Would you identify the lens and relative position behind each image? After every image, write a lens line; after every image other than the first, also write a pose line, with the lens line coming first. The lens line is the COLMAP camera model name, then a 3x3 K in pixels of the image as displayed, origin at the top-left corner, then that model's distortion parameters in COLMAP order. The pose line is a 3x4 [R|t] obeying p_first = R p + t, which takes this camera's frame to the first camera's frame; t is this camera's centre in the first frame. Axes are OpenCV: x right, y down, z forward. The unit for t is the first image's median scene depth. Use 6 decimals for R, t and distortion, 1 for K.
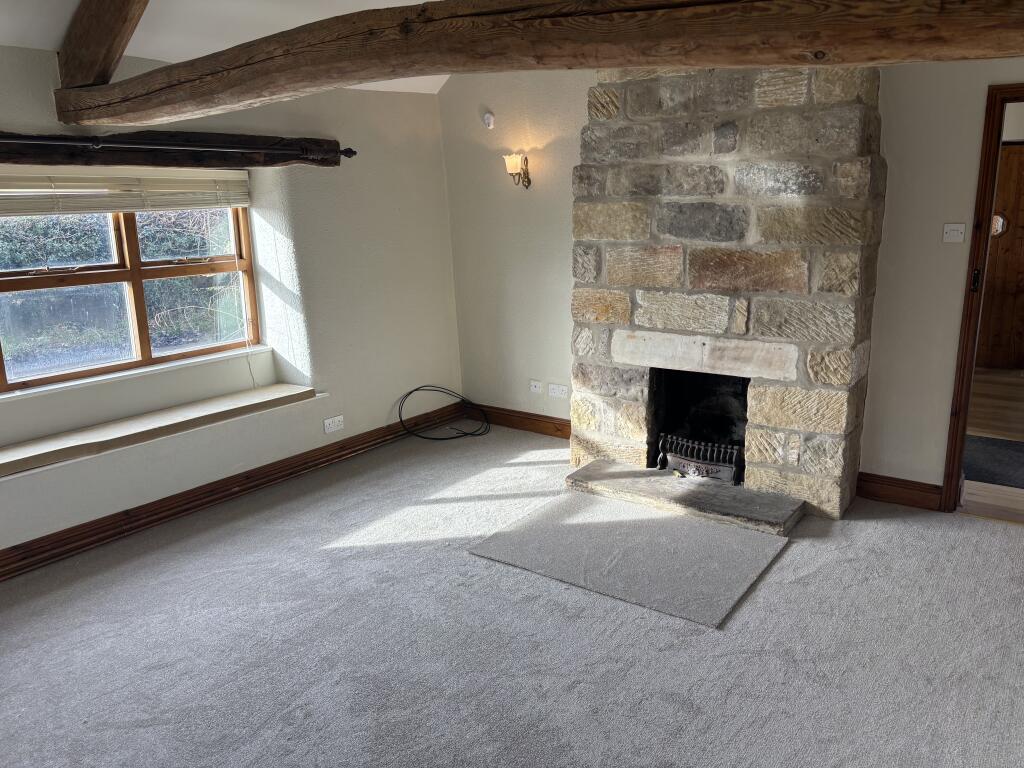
lens RADIAL K [[797.3, 0, 518.2], [0, 797.3, 385.7], [0, 0, 1]] dist [0.010550, -0.004643]
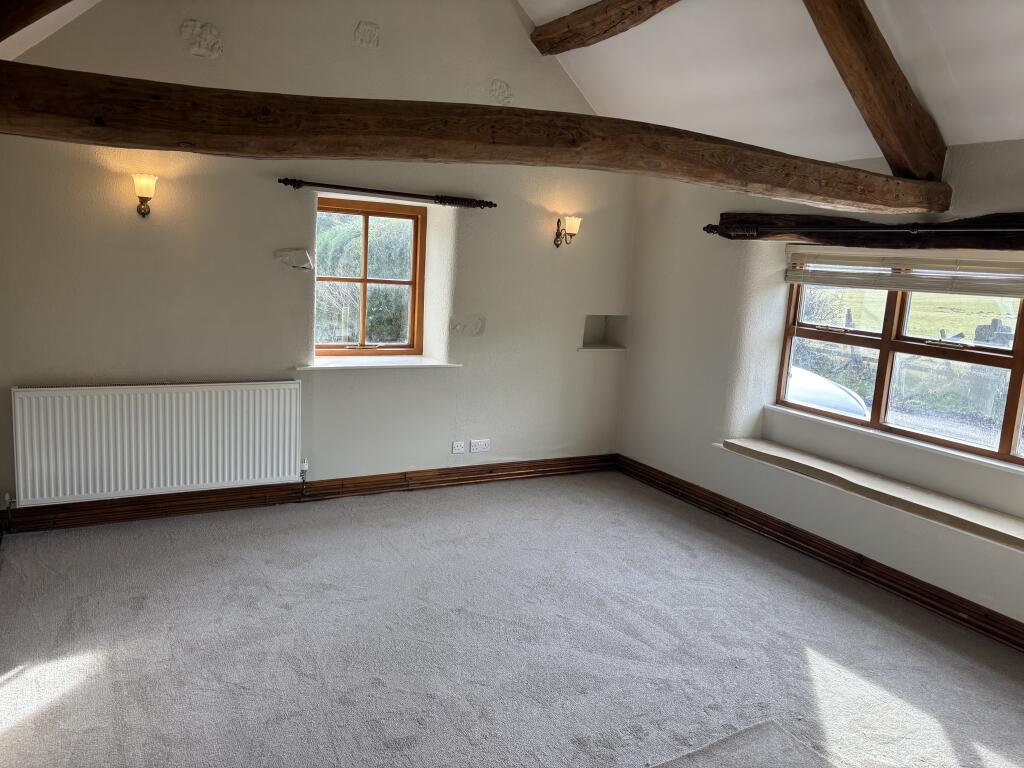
lens RADIAL K [[797.3, 0, 518.2], [0, 797.3, 385.7], [0, 0, 1]] dist [0.010550, -0.004643]
pose [[-0.445694, 0.123373, -0.886643, 0.687871], [-0.263365, 0.928552, 0.261592, -0.230972], [0.855567, 0.350101, -0.381358, 0.966974]]
